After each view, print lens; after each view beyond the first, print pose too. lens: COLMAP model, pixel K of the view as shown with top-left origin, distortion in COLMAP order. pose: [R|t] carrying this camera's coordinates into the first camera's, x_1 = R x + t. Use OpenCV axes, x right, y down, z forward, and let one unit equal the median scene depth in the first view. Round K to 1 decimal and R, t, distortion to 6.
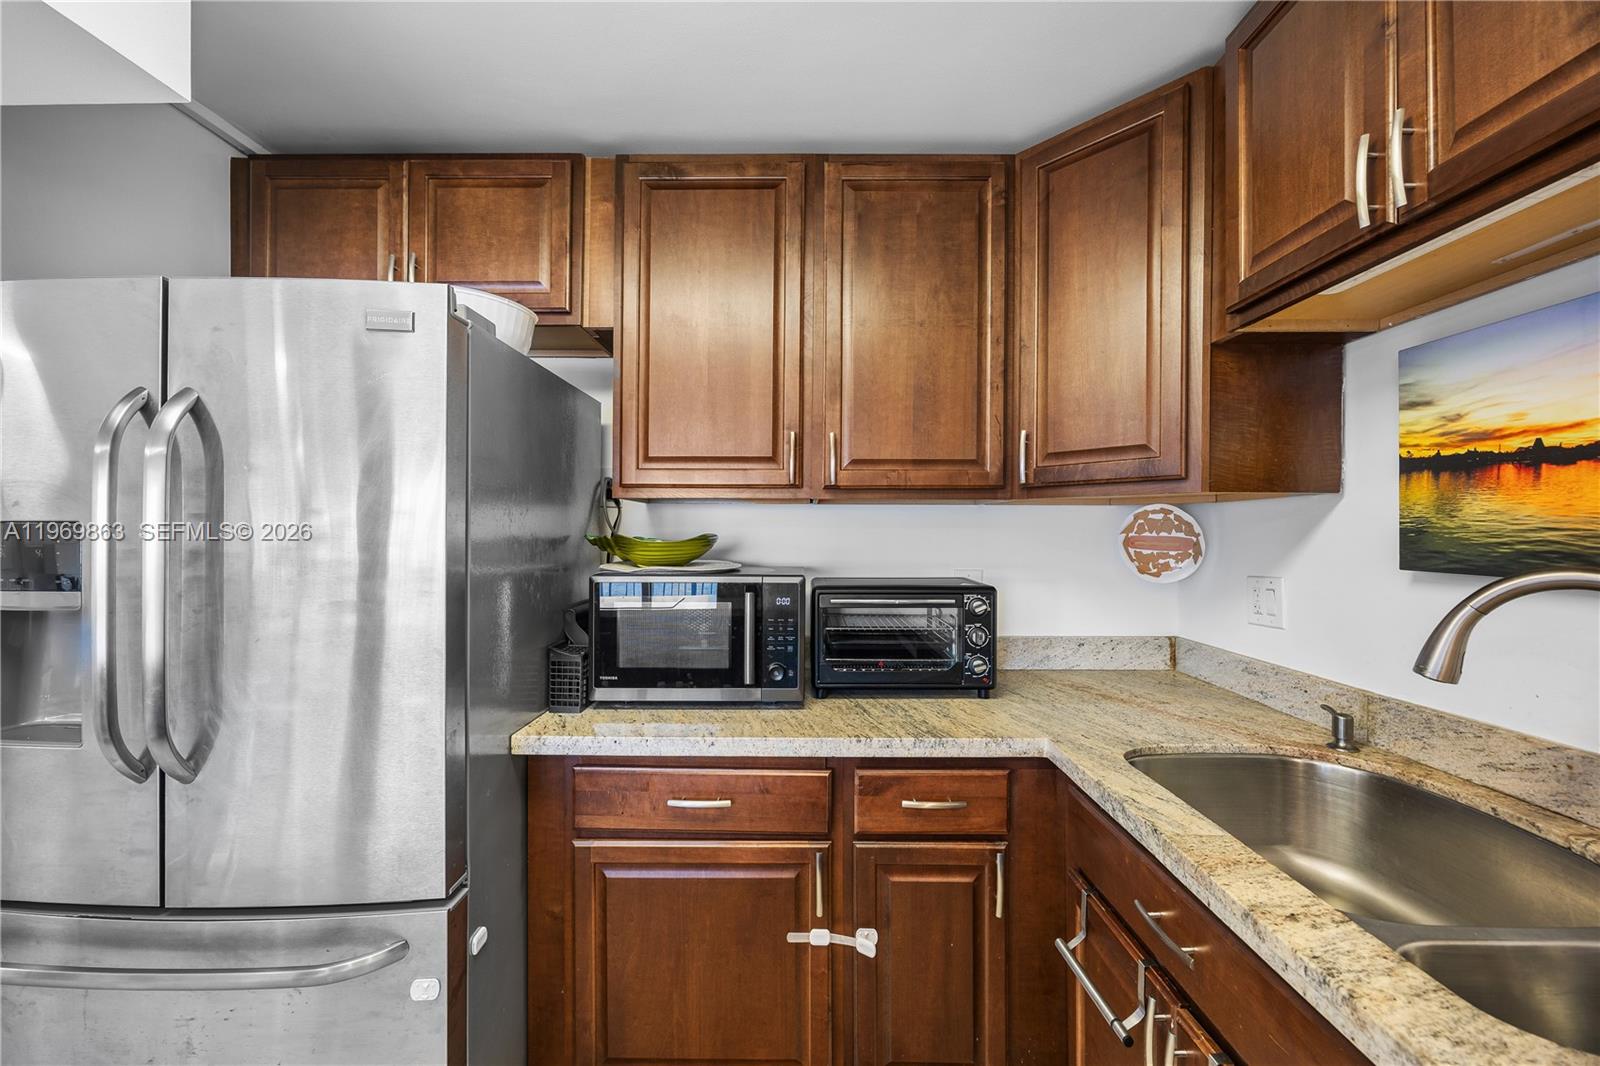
lens RADIAL K [[622.3, 0, 786.0], [0, 622.3, 534.9], [0, 0, 1]] dist [-0.003665, -0.000167]
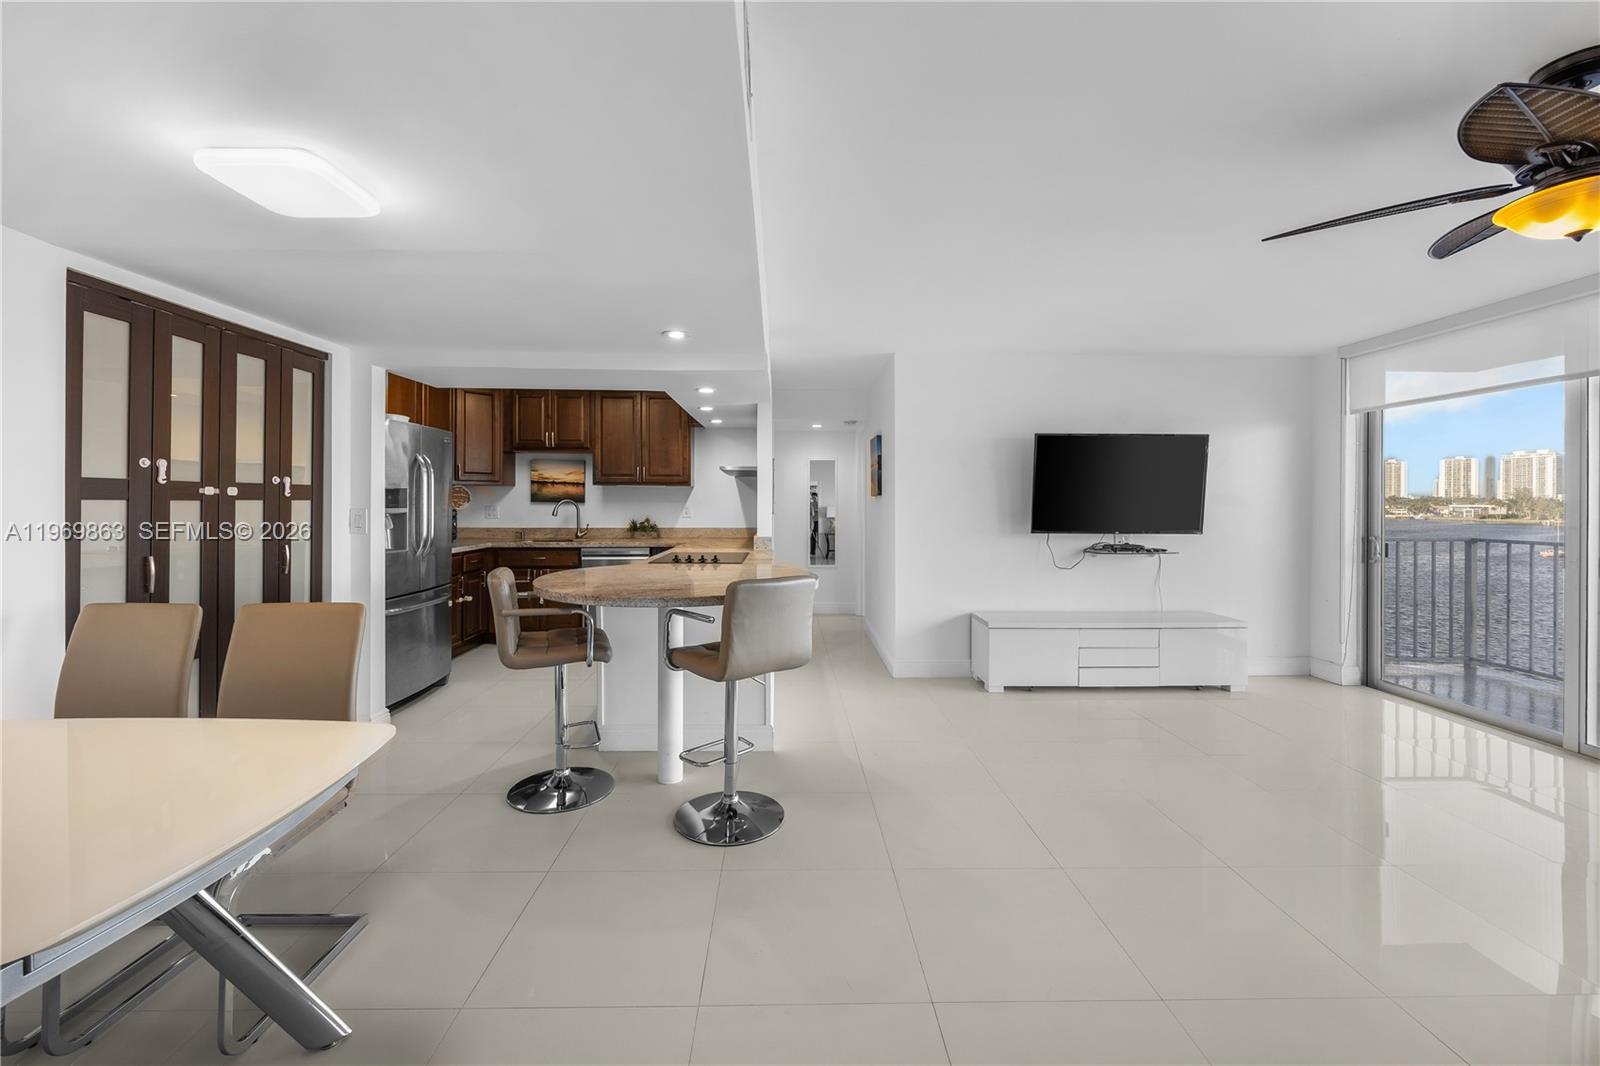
lens RADIAL K [[645.6, 0, 793.1], [0, 645.6, 514.5], [0, 0, 1]] dist [-0.002813, -0.000221]
pose [[-0.022293, -0.016430, 0.999616, -3.793124], [-0.001830, 0.999864, 0.016393, 0.058573], [-0.999750, -0.001464, -0.022320, -0.909345]]
